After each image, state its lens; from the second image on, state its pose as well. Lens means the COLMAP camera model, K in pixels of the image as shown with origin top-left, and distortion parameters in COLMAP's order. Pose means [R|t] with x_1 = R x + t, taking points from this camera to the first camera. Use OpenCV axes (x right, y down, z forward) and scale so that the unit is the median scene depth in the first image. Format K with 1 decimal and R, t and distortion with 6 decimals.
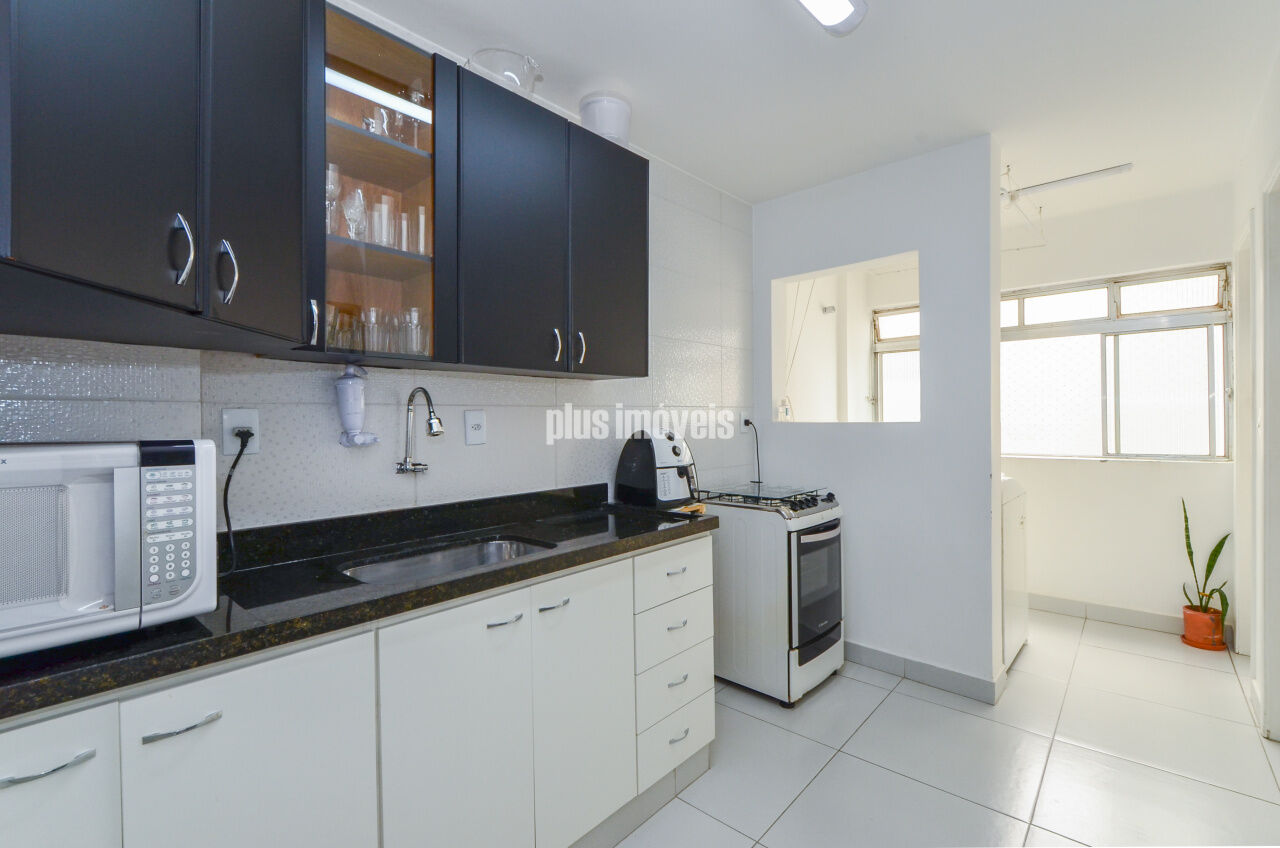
lens RADIAL K [[570.2, 0, 639.0], [0, 570.2, 420.9], [0, 0, 1]] dist [0.002255, -0.003445]
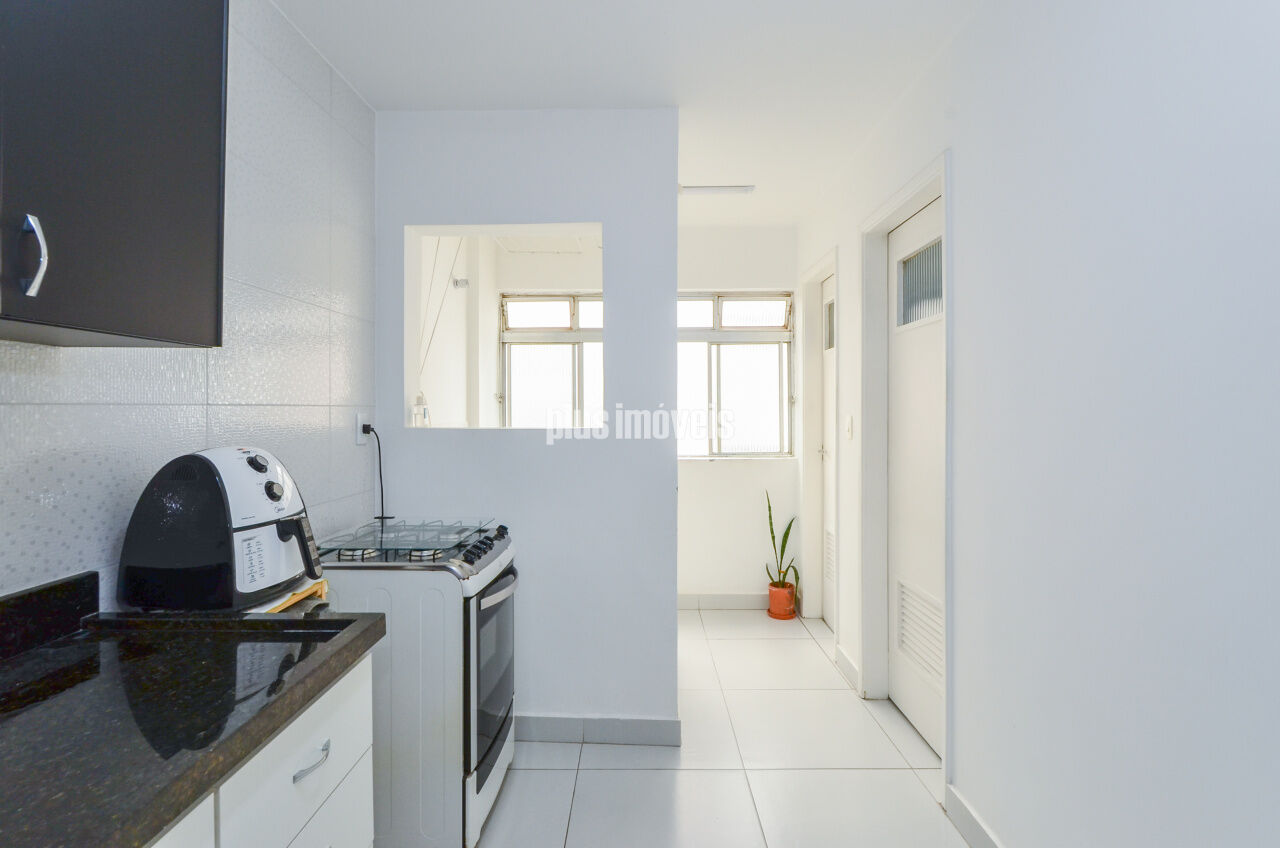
lens RADIAL K [[570.2, 0, 614.1], [0, 570.2, 408.5], [0, 0, 1]] dist [0.002255, -0.003445]
pose [[0.743369, 0.008272, 0.668830, -0.051197], [-0.003506, 0.999958, -0.008471, -0.019808], [-0.668872, 0.003952, 0.743367, 0.359496]]
